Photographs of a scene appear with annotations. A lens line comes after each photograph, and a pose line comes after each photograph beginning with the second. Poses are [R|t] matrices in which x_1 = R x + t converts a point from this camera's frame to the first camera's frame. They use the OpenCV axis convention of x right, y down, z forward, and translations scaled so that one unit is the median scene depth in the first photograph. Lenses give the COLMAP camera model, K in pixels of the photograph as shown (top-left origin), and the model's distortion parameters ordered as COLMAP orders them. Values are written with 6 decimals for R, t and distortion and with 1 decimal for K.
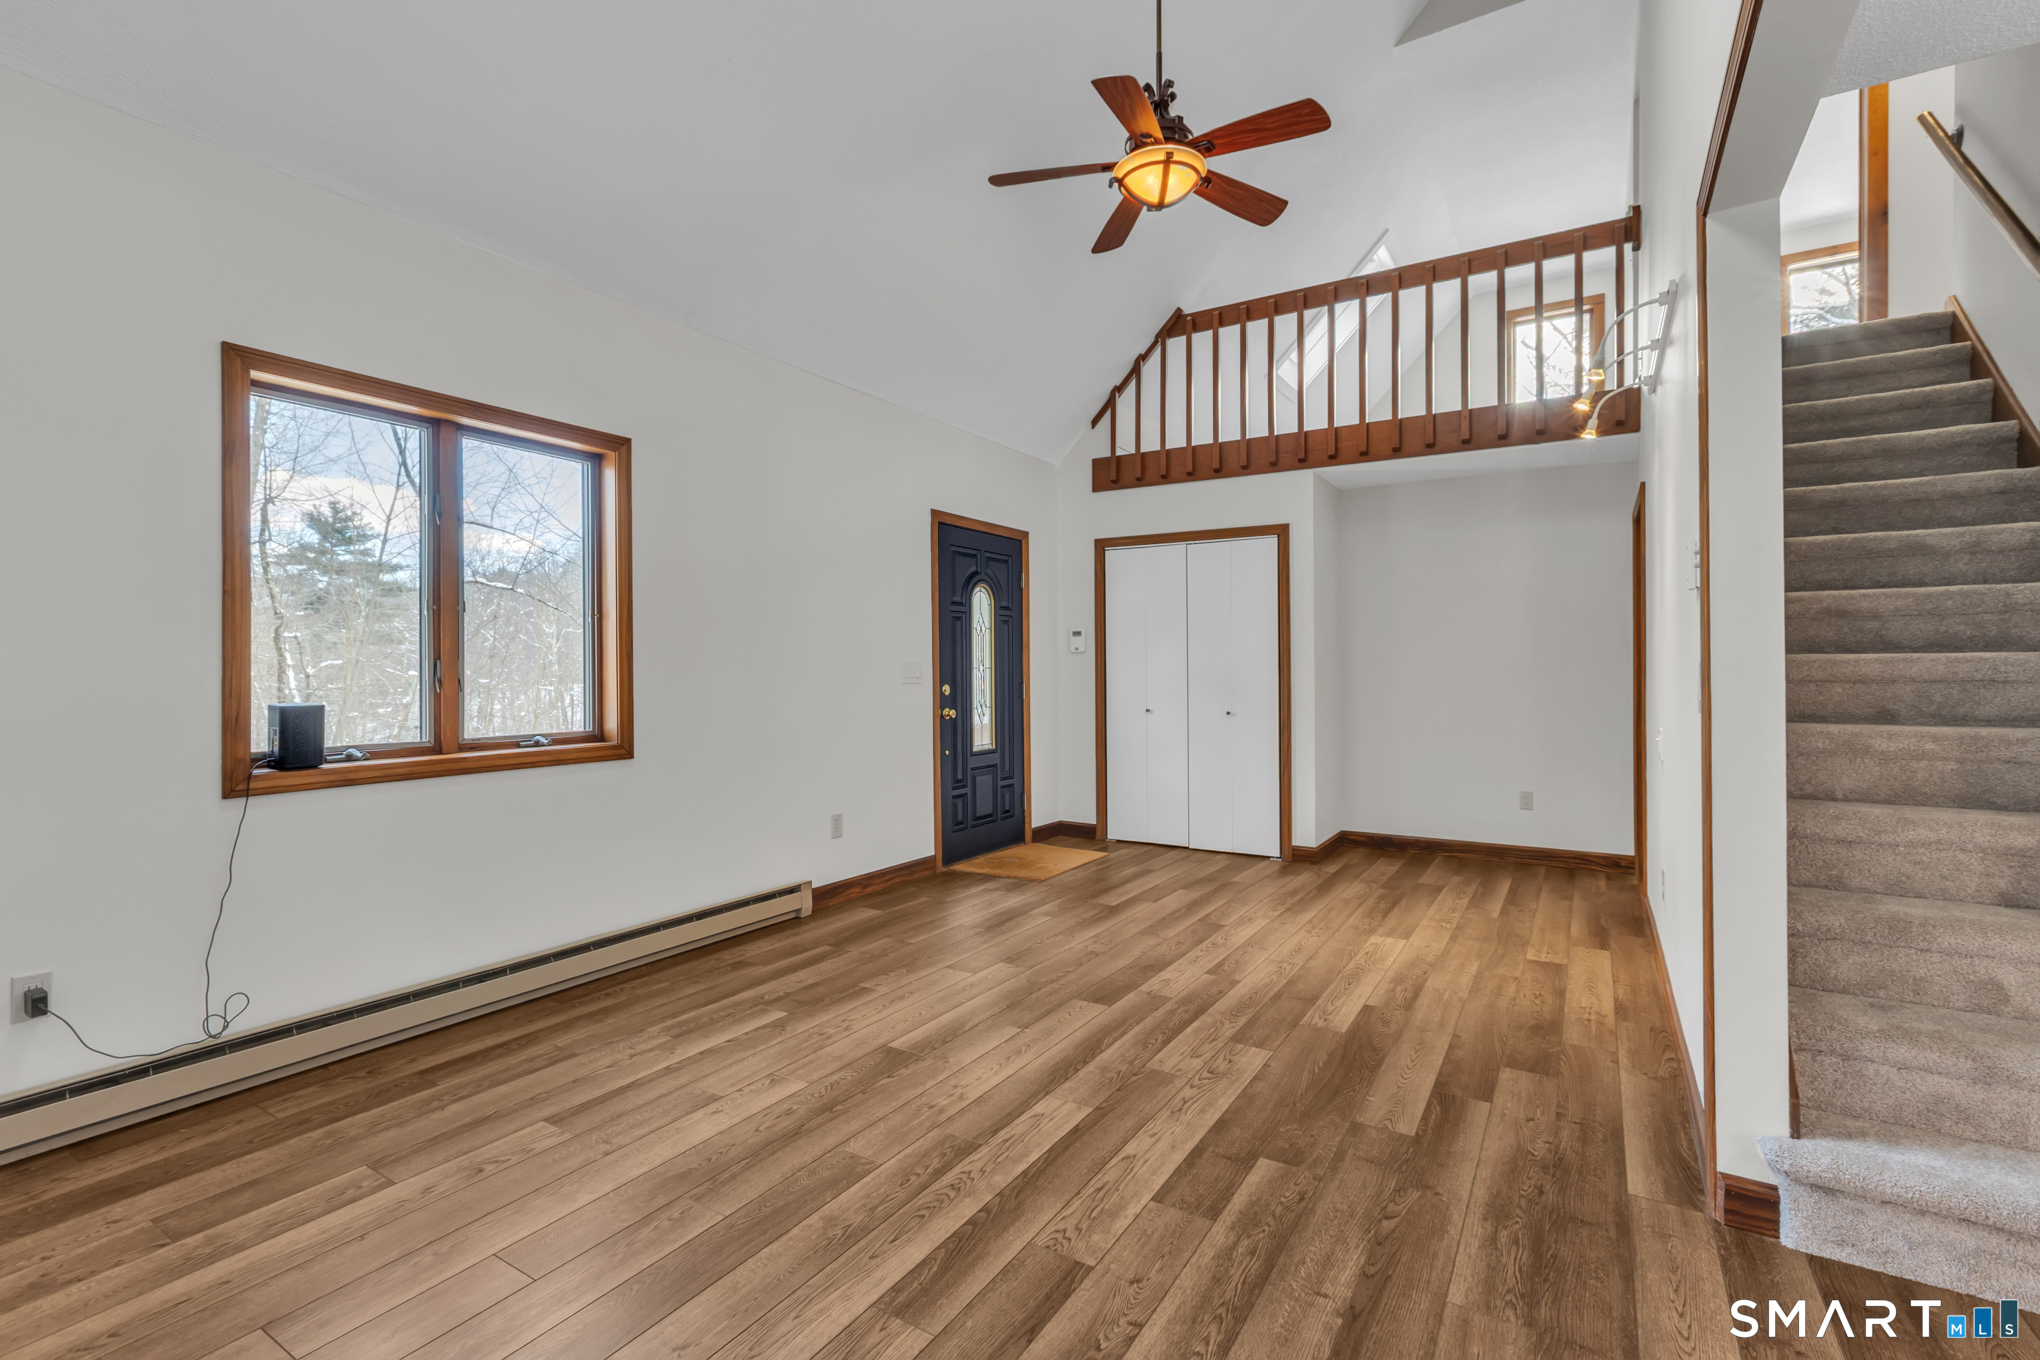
lens RADIAL K [[939.8, 0, 1016.0], [0, 939.8, 668.9], [0, 0, 1]] dist [-0.000283, -0.002159]
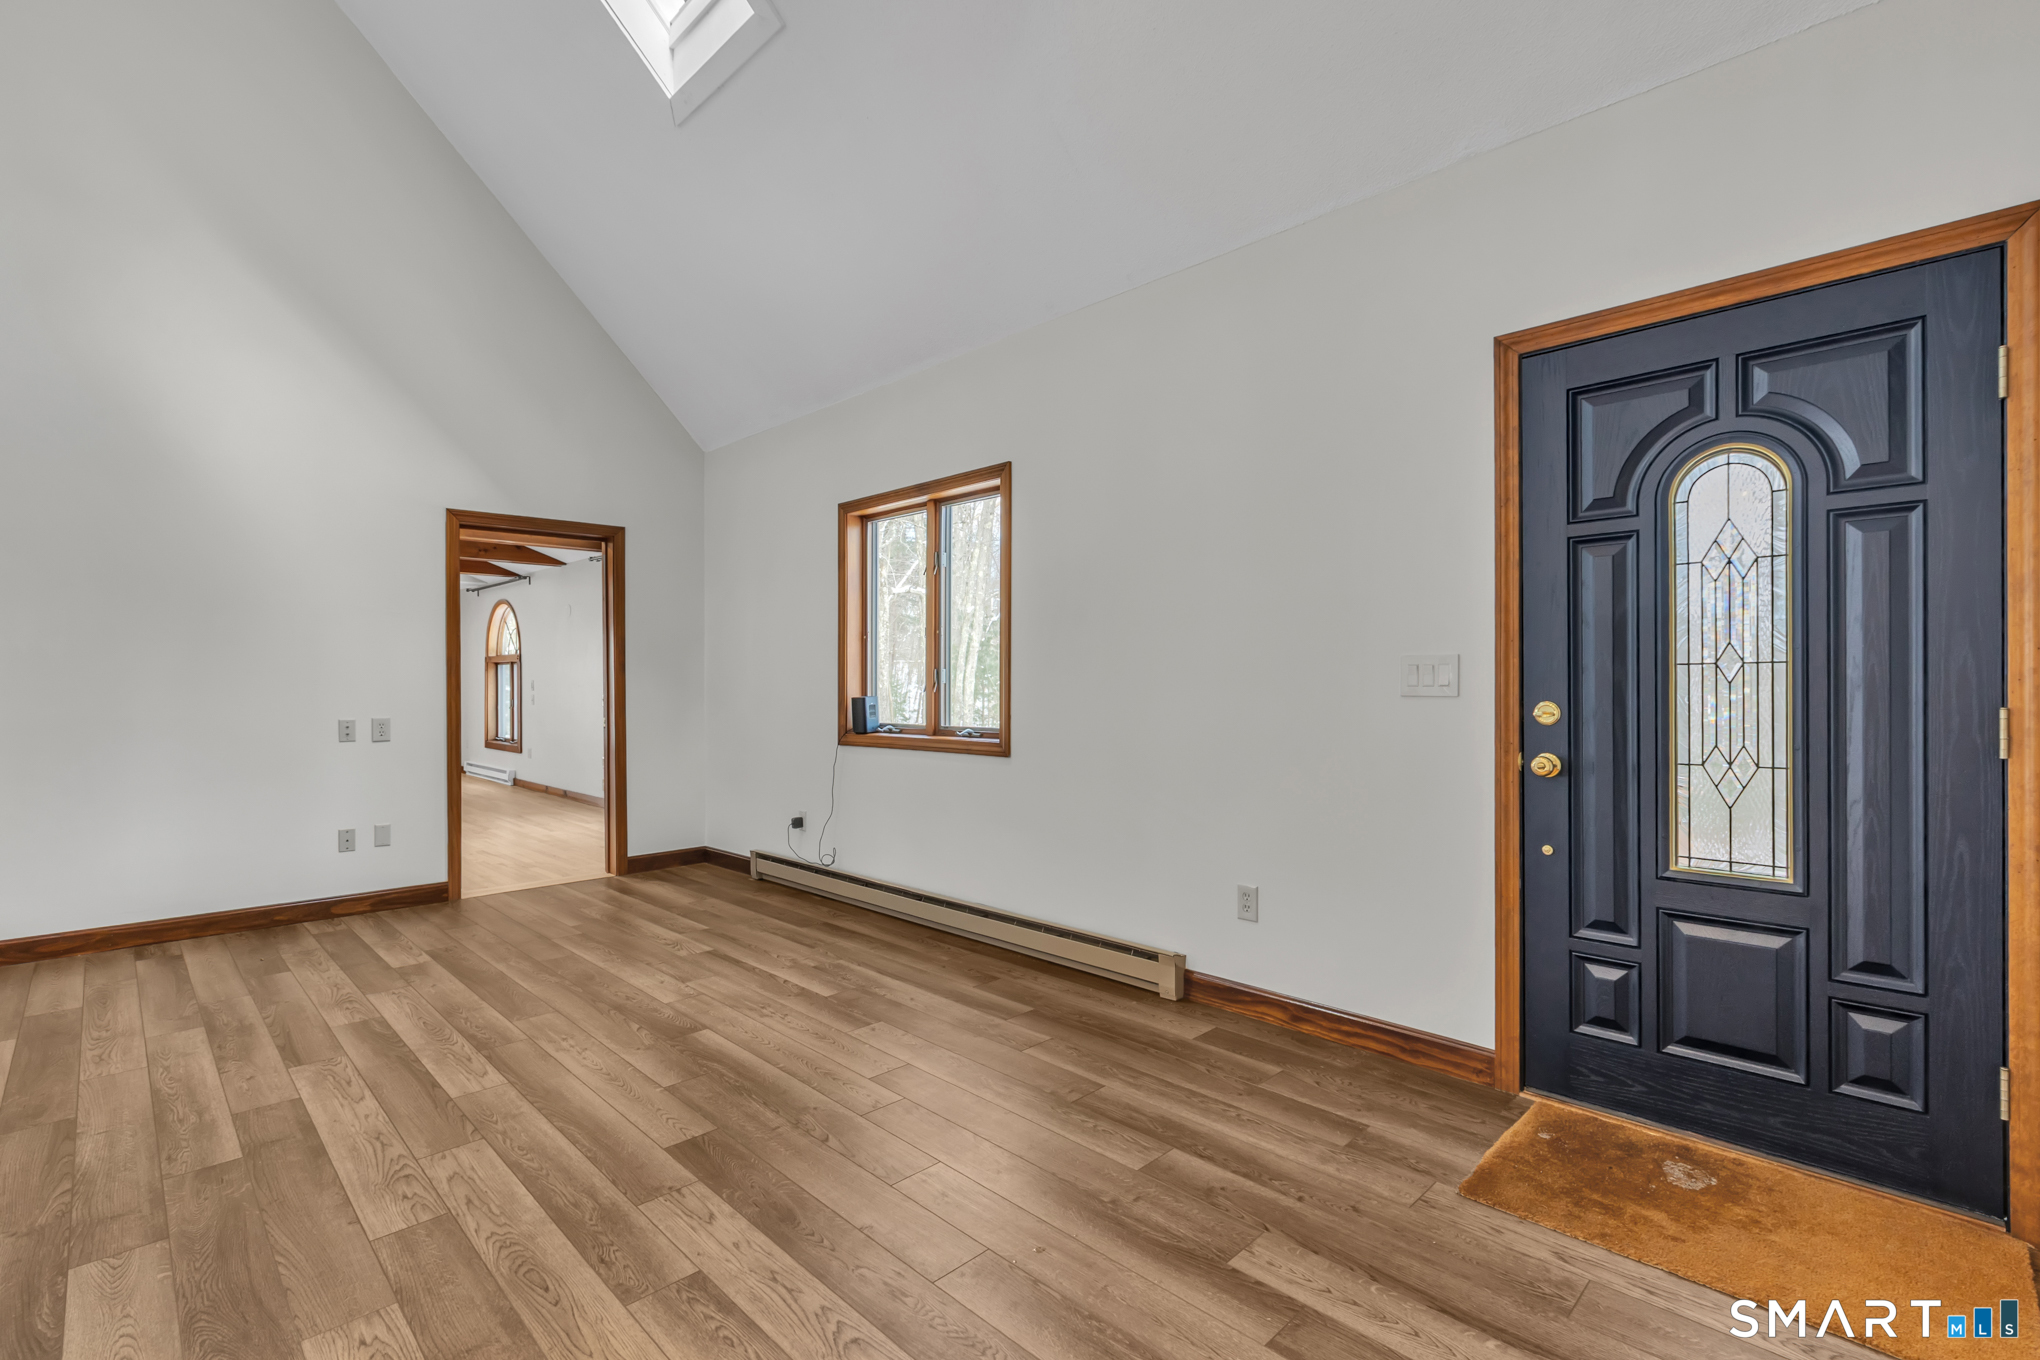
lens RADIAL K [[939.8, 0, 1020.3], [0, 939.8, 686.7], [0, 0, 1]] dist [-0.000283, -0.002159]
pose [[-0.244096, 0.009282, -0.969707, 0.794772], [0.007687, 0.999941, 0.007636, 0.007546], [0.969721, -0.005590, -0.244153, 1.588325]]
